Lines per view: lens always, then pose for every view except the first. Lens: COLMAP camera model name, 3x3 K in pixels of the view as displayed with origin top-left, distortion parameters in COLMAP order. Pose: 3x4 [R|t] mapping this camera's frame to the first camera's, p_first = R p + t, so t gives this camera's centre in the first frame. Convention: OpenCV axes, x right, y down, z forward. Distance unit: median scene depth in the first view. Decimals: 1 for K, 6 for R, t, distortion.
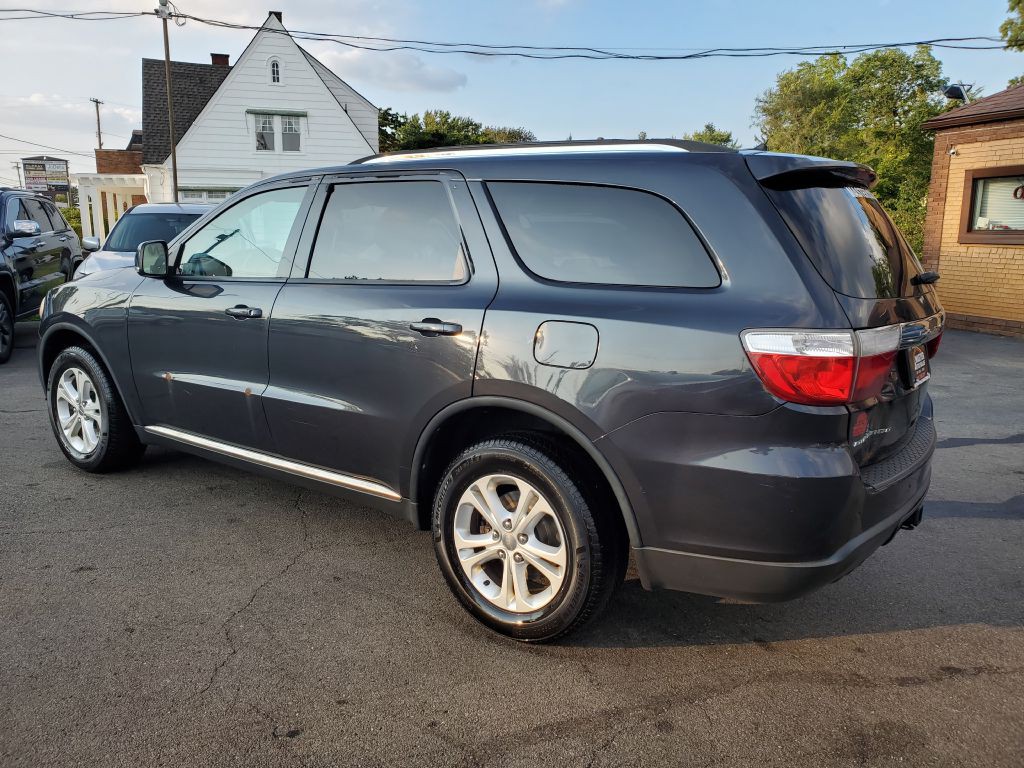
lens RADIAL K [[804.5, 0, 514.1], [0, 804.5, 383.0], [0, 0, 1]] dist [-0.011323, 0.053100]
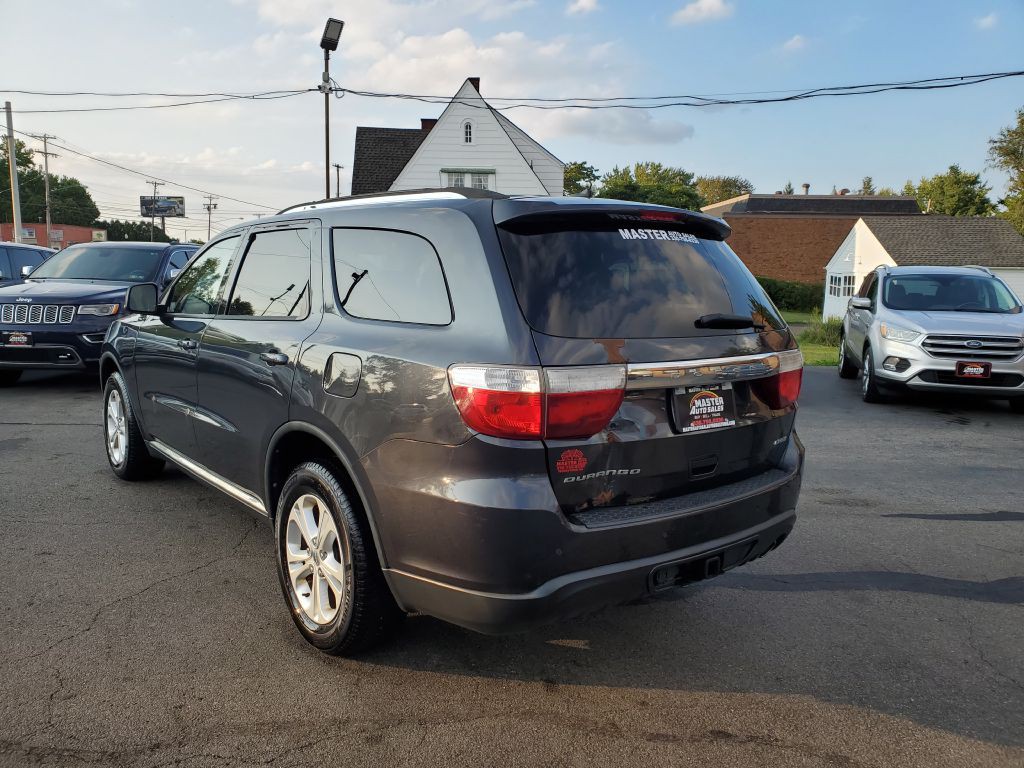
lens RADIAL K [[807.1, 0, 514.0], [0, 807.1, 394.9], [0, 0, 1]] dist [-0.006721, 0.045442]
pose [[0.964317, 0.038684, -0.261908, 0.132949], [-0.051136, 0.997854, -0.040893, 0.002600], [0.259764, 0.052827, 0.964226, 0.001822]]
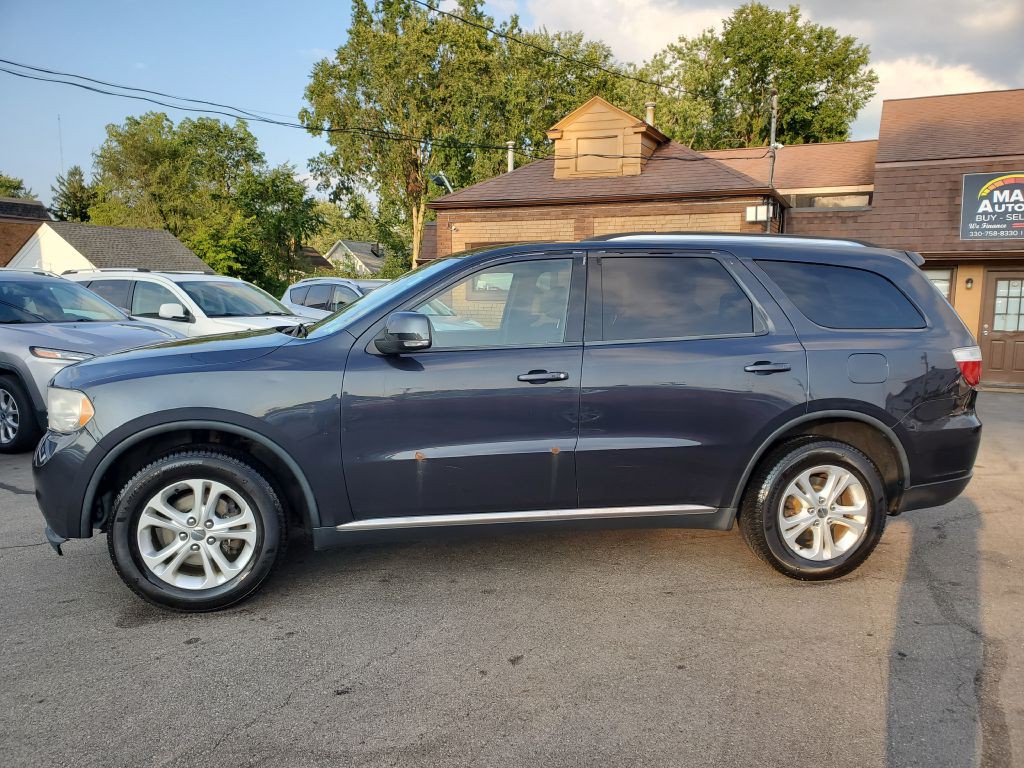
lens RADIAL K [[796.5, 0, 508.1], [0, 796.5, 415.2], [0, 0, 1]] dist [0.009490, 0.005394]
pose [[0.682463, -0.120481, 0.720922, -0.351354], [0.140651, 0.989535, 0.032224, -0.024831], [-0.717260, 0.079406, 0.692267, 0.101125]]
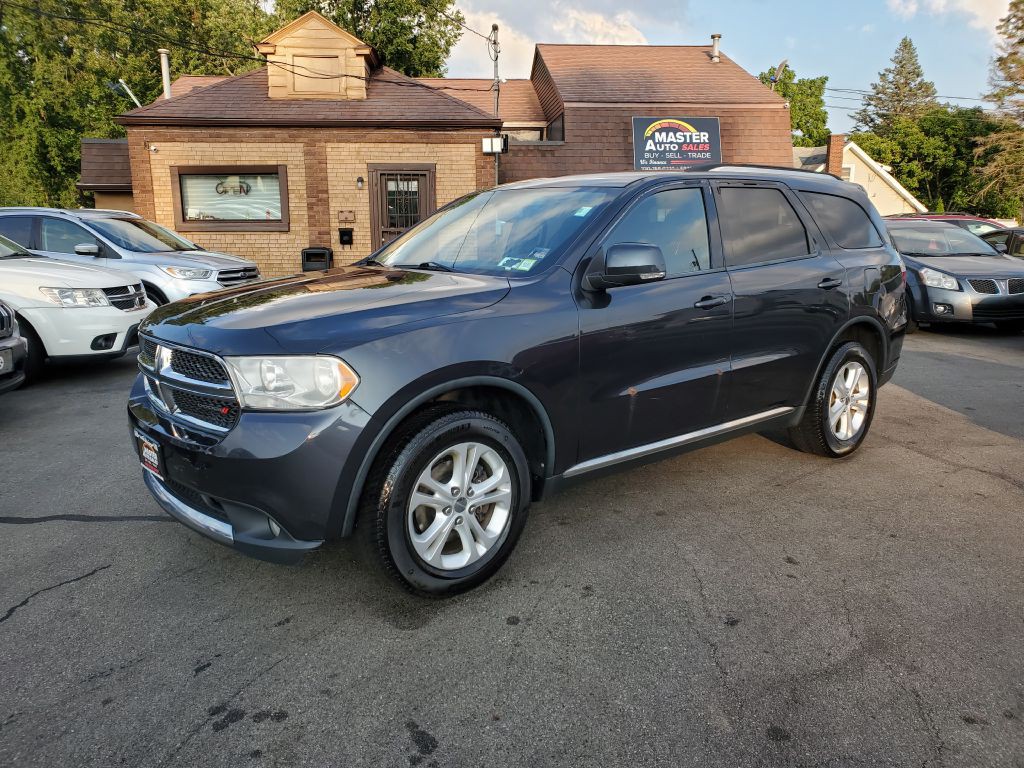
lens RADIAL K [[796.2, 0, 513.9], [0, 796.2, 384.7], [0, 0, 1]] dist [0.027002, -0.011743]
pose [[0.232655, -0.210114, 0.949591, -0.458945], [0.192526, 0.967012, 0.166799, -0.066971], [-0.953313, 0.144014, 0.265432, 0.308403]]
